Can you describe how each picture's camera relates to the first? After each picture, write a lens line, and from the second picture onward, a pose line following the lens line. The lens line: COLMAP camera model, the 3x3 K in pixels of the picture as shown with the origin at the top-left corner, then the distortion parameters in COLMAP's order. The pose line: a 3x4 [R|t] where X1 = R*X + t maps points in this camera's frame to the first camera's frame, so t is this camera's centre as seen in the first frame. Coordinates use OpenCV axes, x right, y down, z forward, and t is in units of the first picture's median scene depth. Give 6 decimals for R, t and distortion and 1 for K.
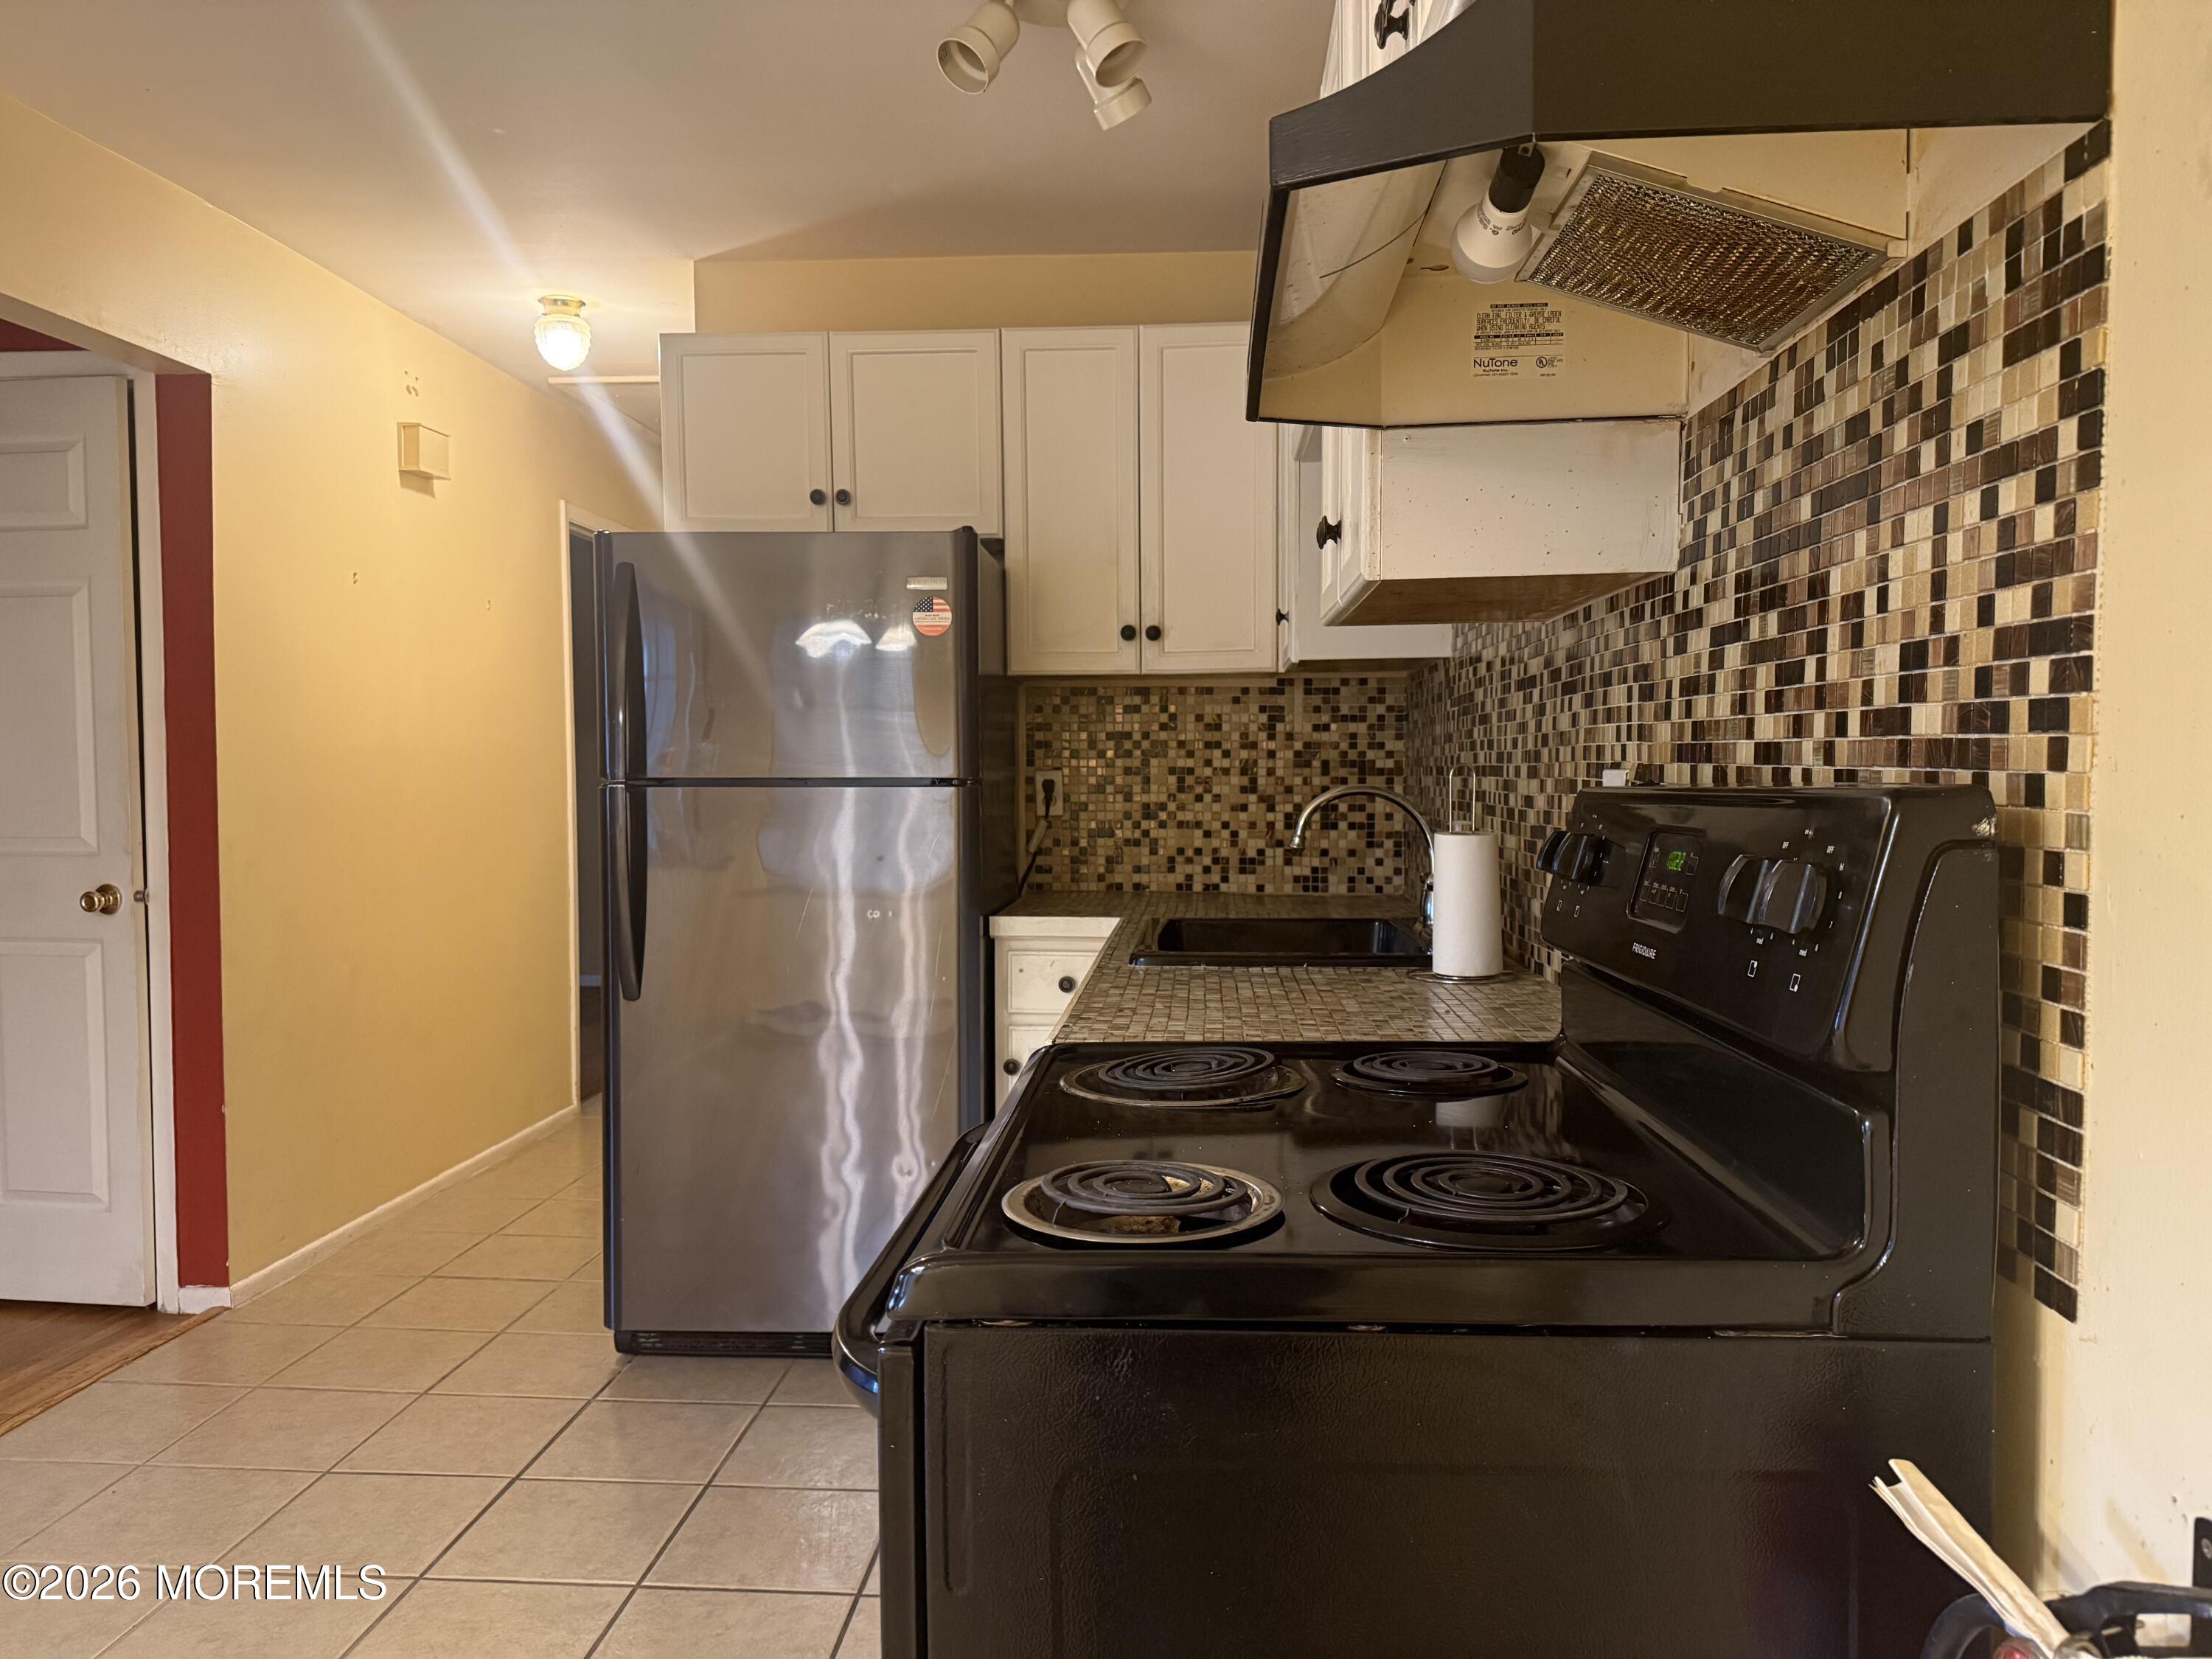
lens RADIAL K [[1547.7, 0, 1102.6], [0, 1547.7, 832.8], [0, 0, 1]] dist [0.167499, -0.178389]
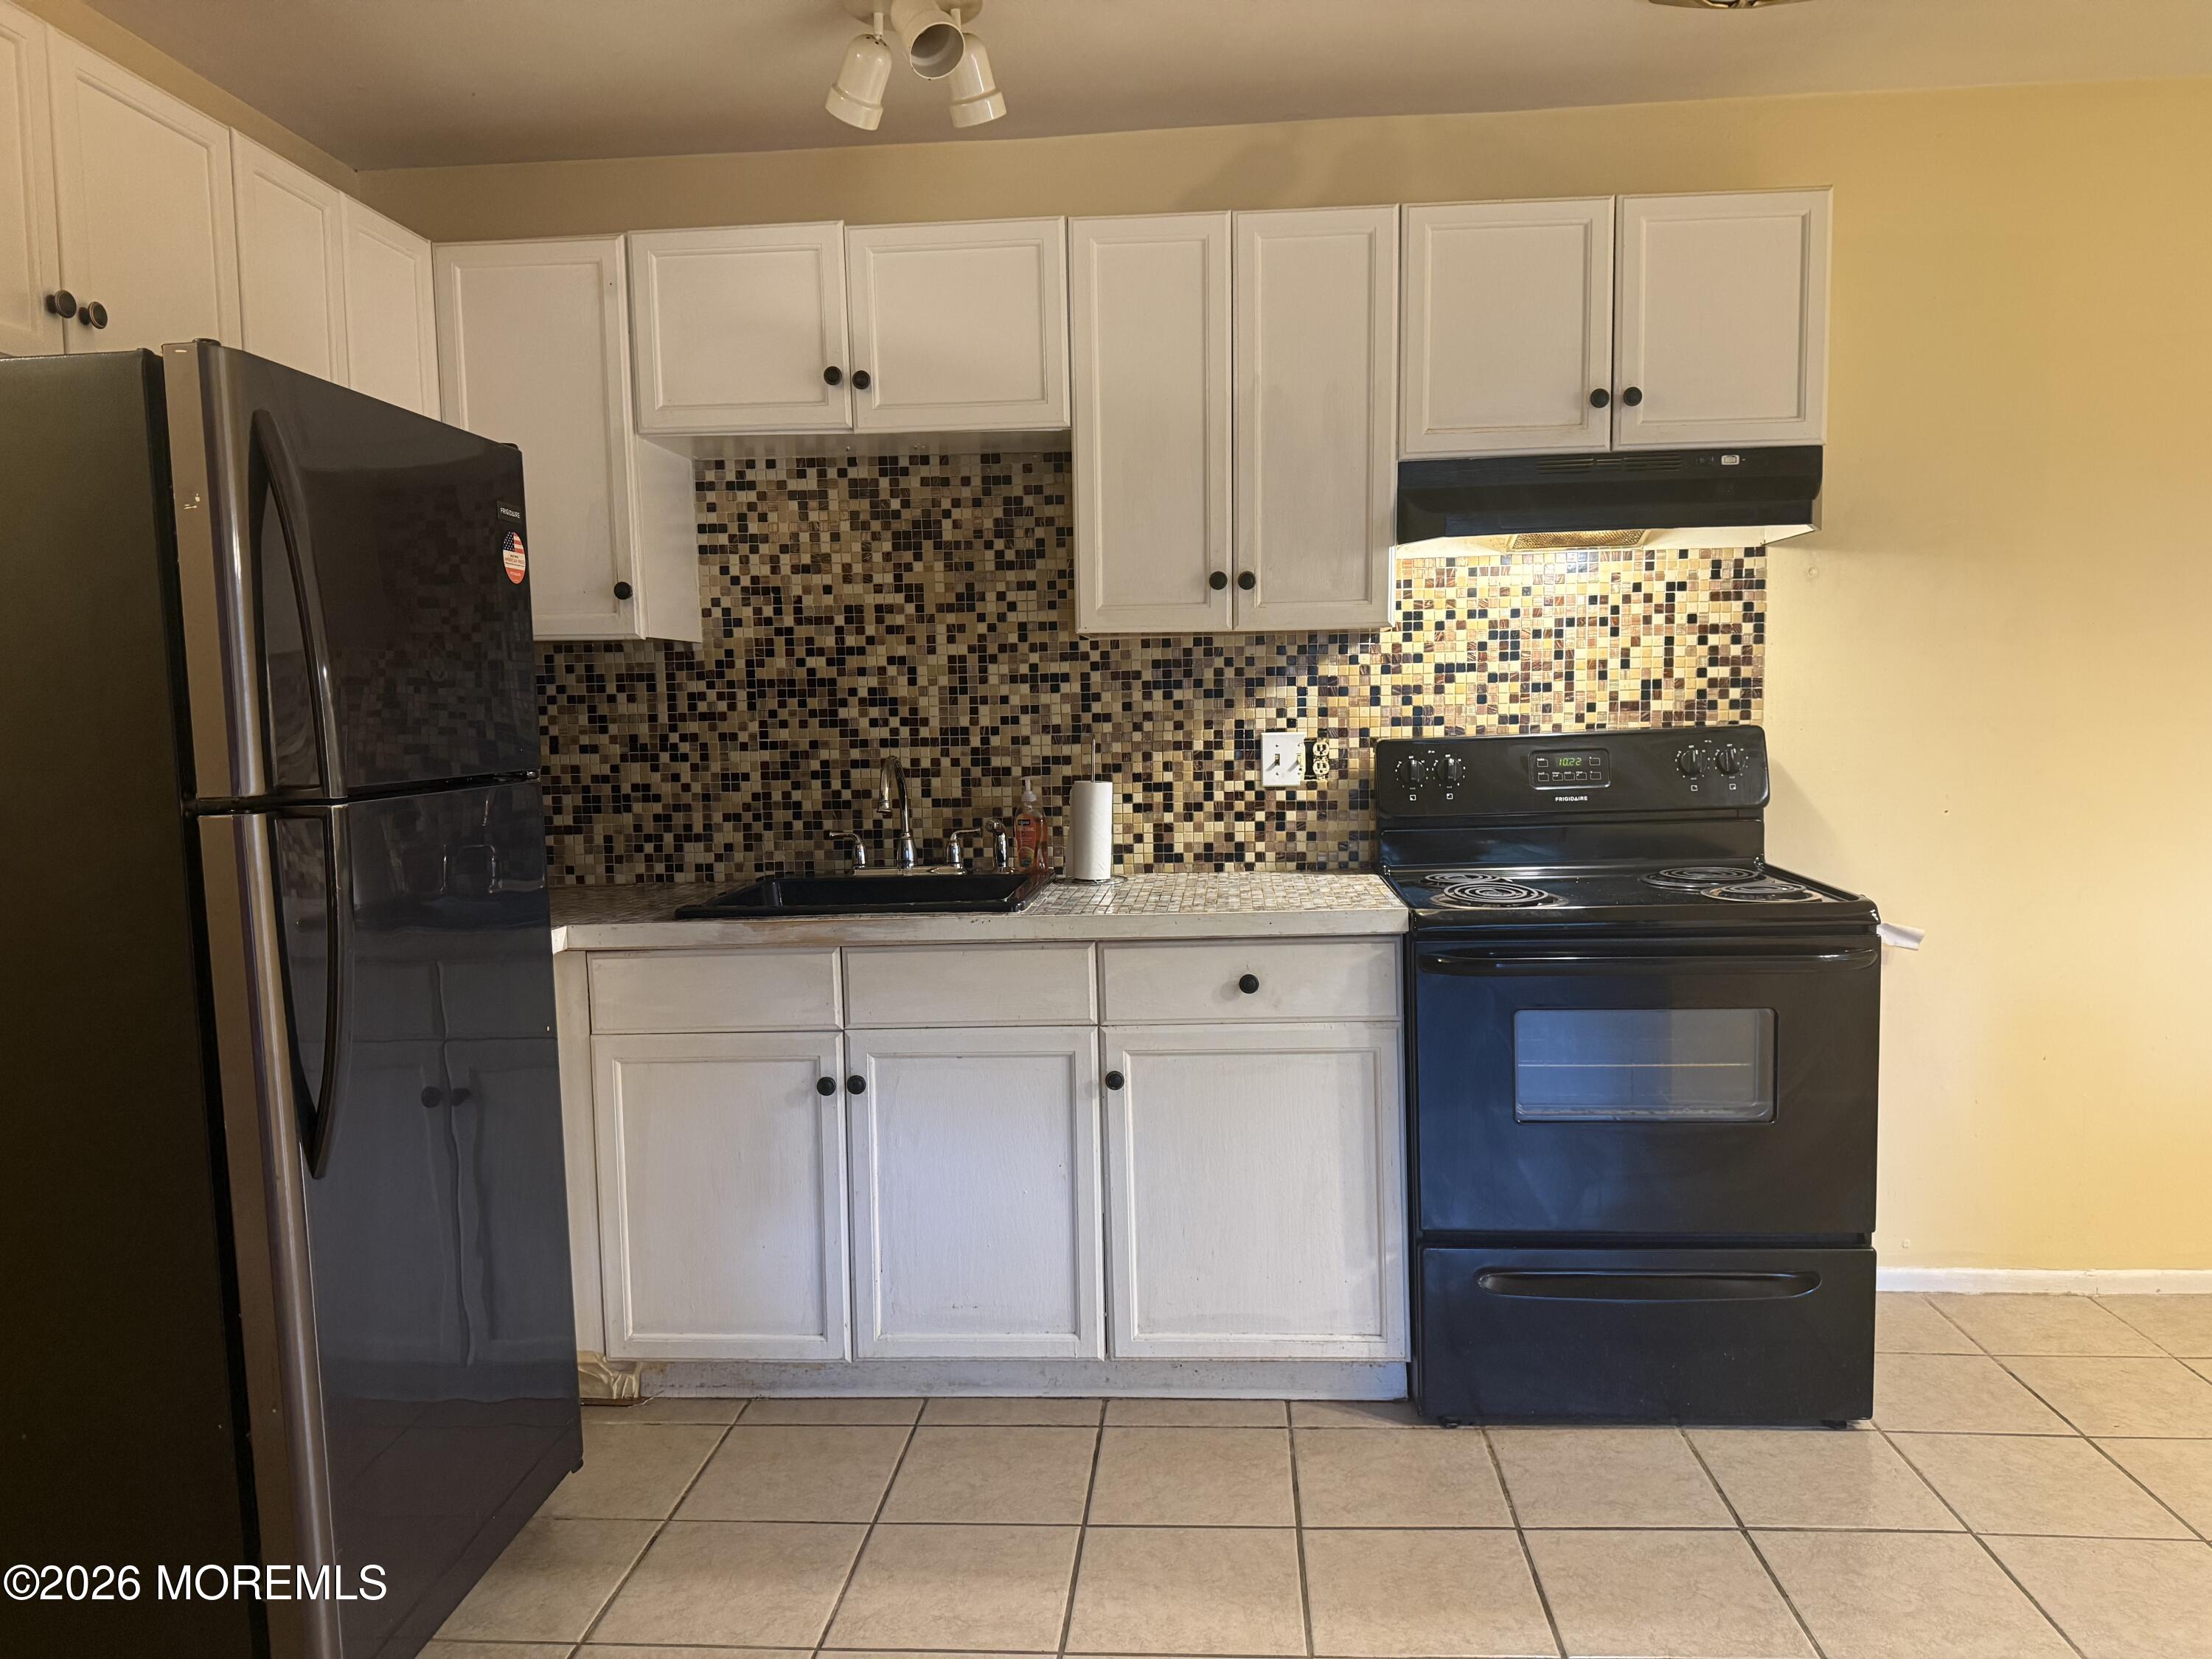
lens RADIAL K [[1547.7, 0, 1102.6], [0, 1547.7, 832.8], [0, 0, 1]] dist [0.167499, -0.178389]
pose [[-0.001686, -0.082404, 0.996598, -0.716709], [0.066142, 0.994407, 0.082335, -0.042085], [-0.997809, 0.066056, 0.003774, 0.588628]]
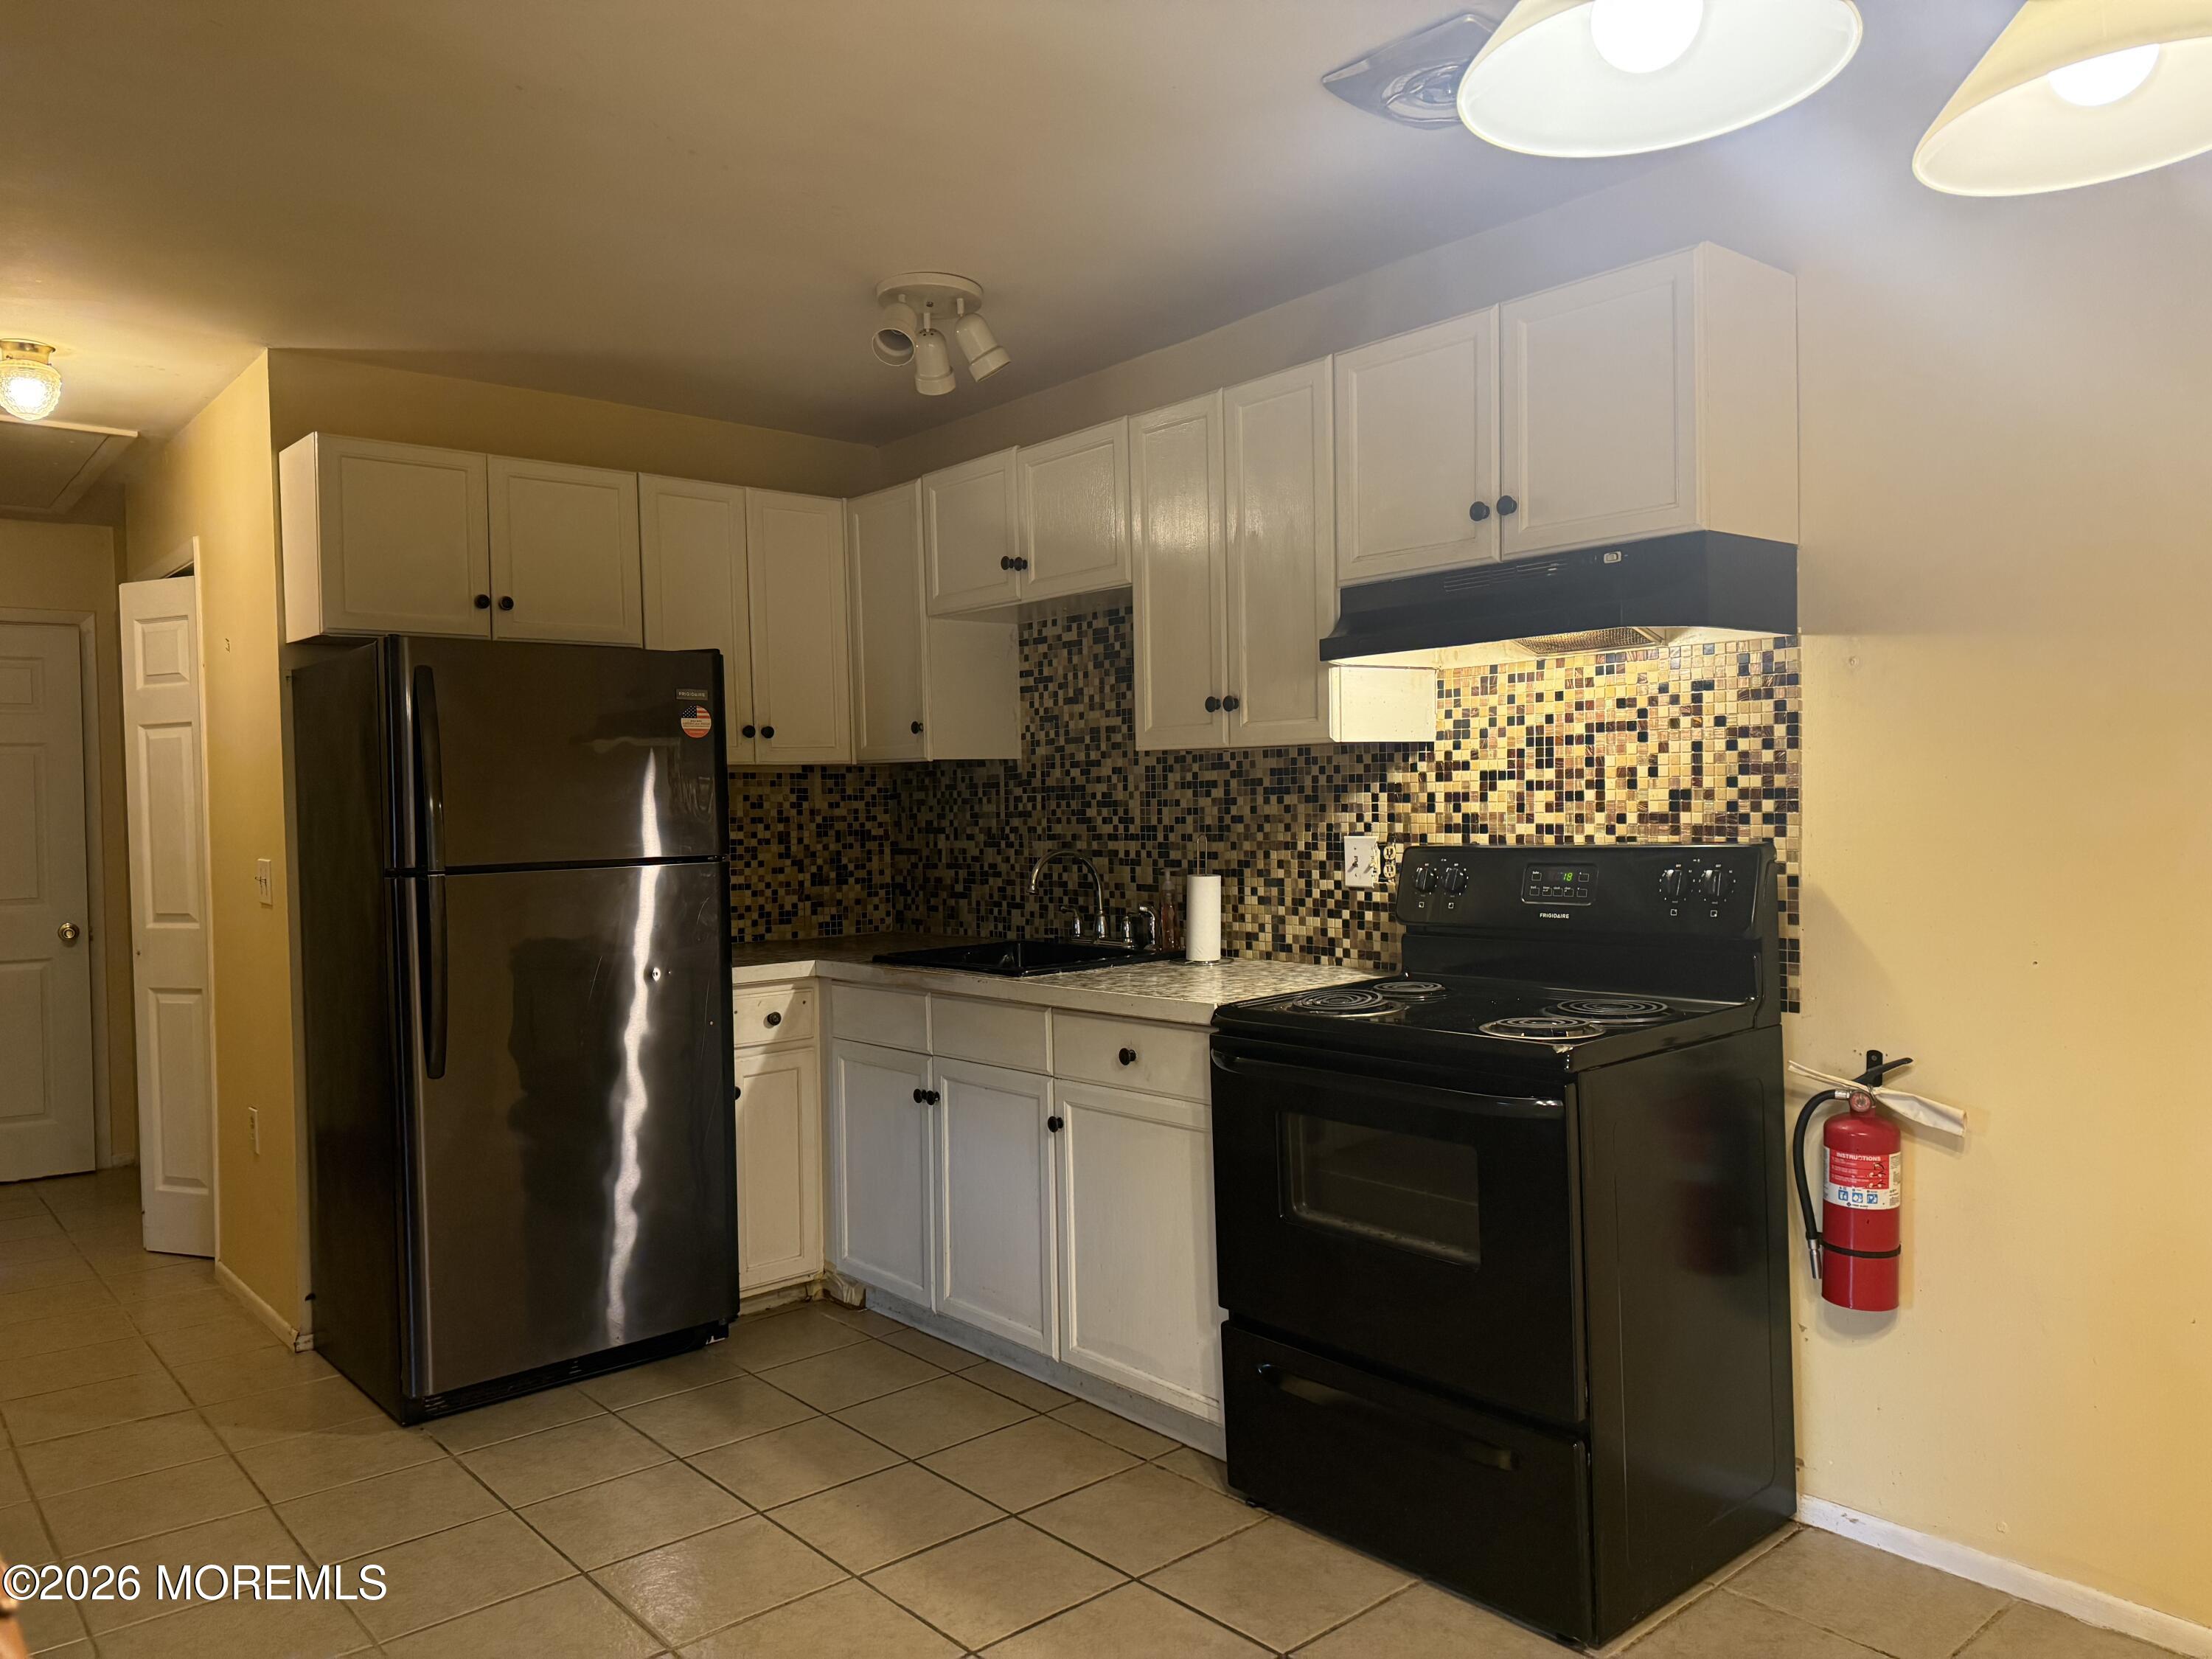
lens RADIAL K [[1547.7, 0, 1102.6], [0, 1547.7, 832.8], [0, 0, 1]] dist [0.167499, -0.178389]
pose [[0.714286, -0.027959, 0.699295, -0.595489], [0.050935, 0.998629, -0.012100, -0.018243], [-0.697998, 0.044262, 0.714731, -0.065642]]
